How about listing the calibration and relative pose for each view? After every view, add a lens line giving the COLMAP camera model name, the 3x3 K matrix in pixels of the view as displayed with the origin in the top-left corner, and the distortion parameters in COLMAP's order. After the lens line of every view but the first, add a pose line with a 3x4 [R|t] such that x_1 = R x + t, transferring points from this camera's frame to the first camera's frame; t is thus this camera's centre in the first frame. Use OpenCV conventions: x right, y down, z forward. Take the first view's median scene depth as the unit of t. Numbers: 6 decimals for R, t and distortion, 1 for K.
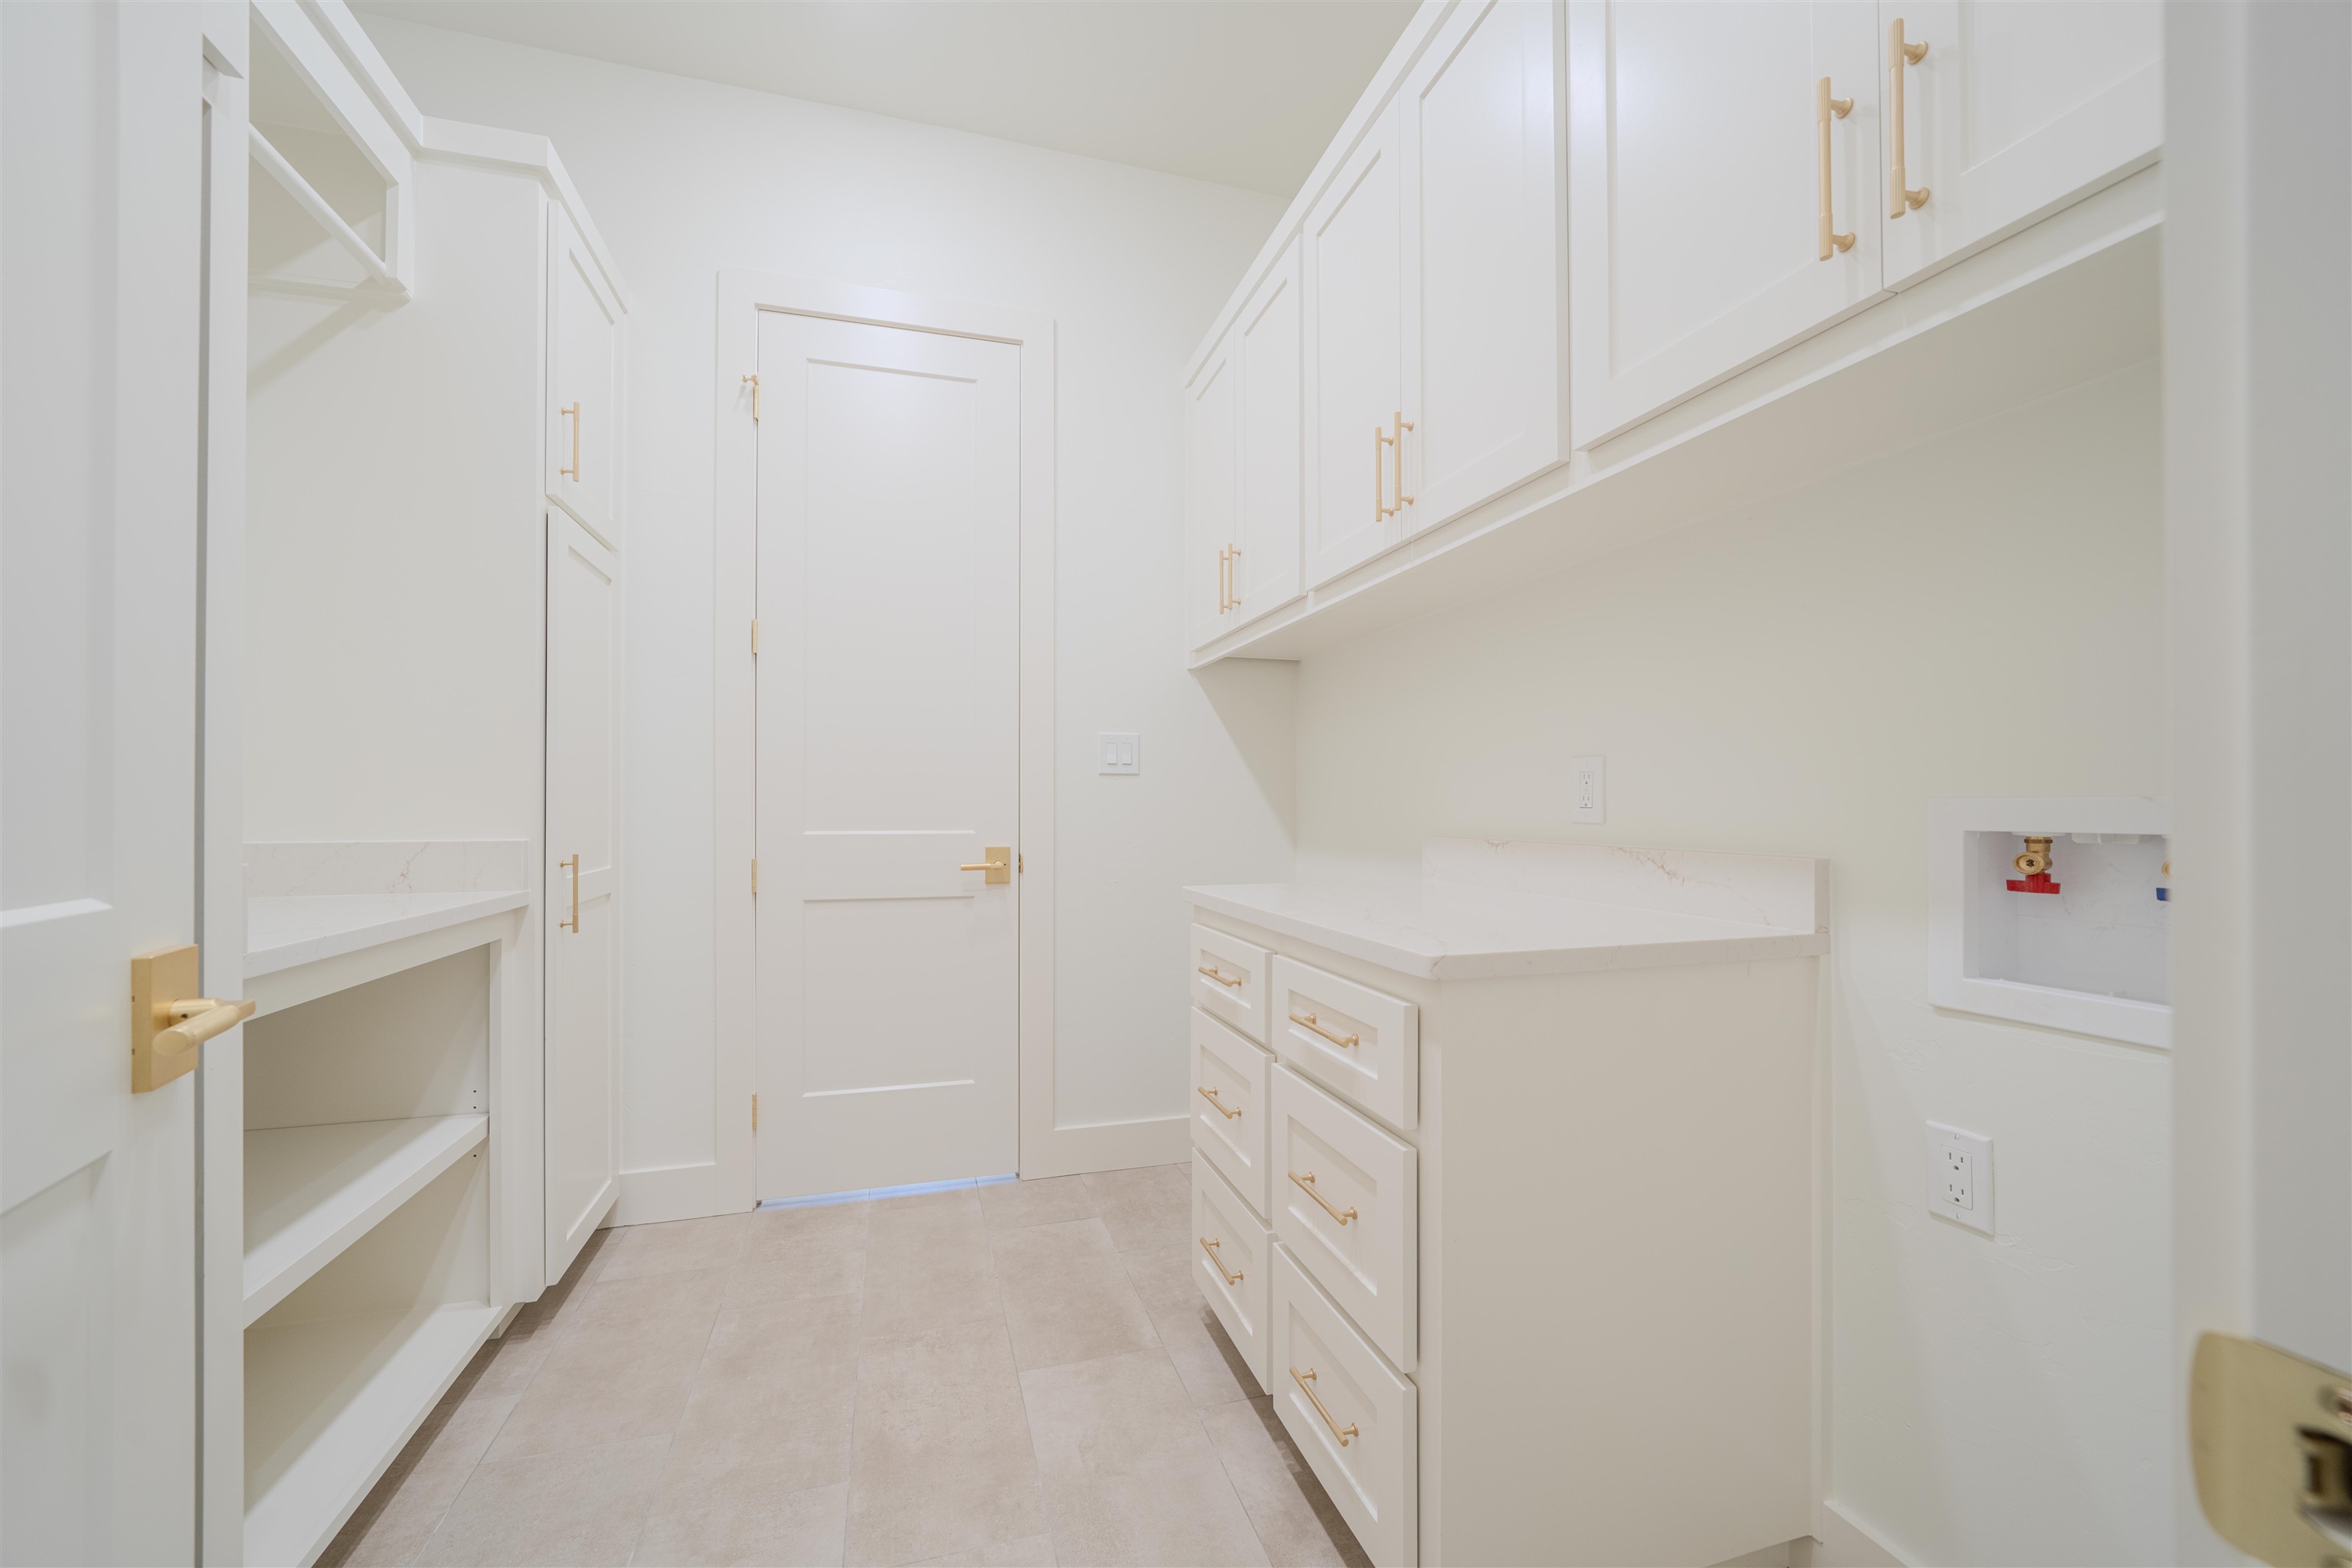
lens RADIAL K [[912.4, 0, 1173.7], [0, 912.4, 791.9], [0, 0, 1]] dist [-0.013885, 0.000687]
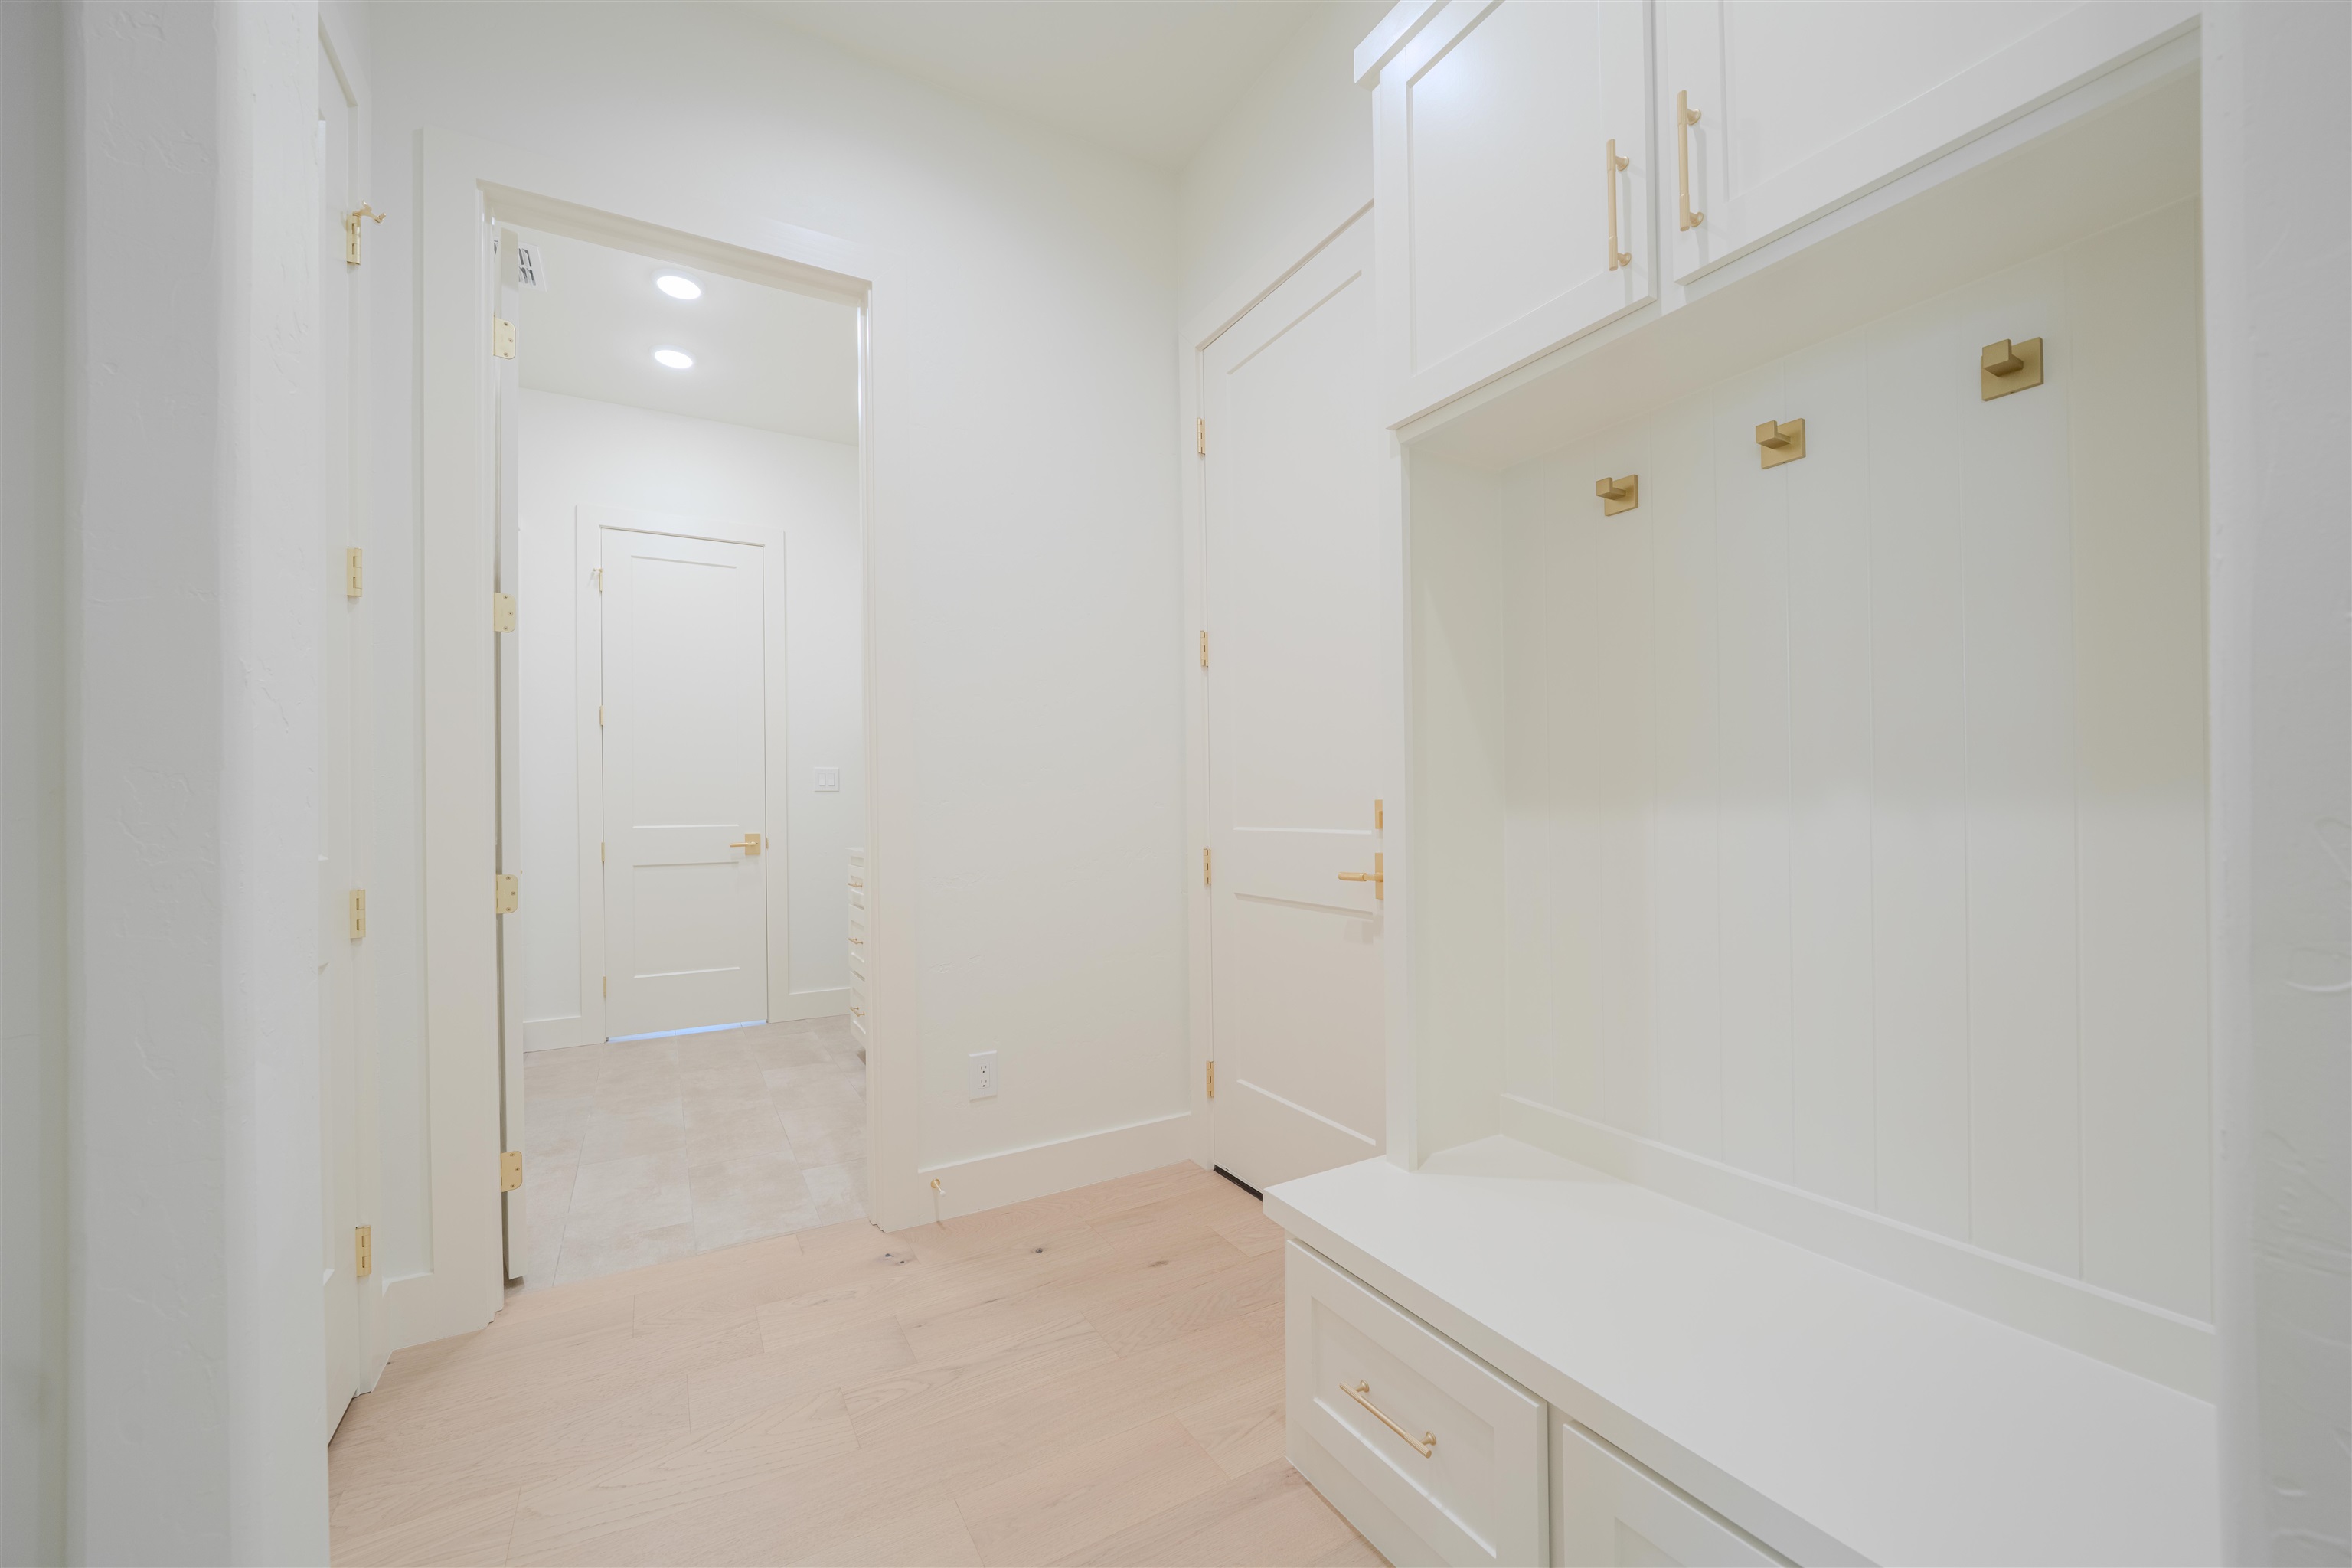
lens RADIAL K [[912.4, 0, 1177.3], [0, 912.4, 796.4], [0, 0, 1]] dist [-0.013885, 0.000687]
pose [[0.974274, -0.011591, 0.225068, 0.211311], [0.011229, 0.999933, 0.002889, -0.007275], [-0.225087, -0.000287, 0.974339, -0.892501]]
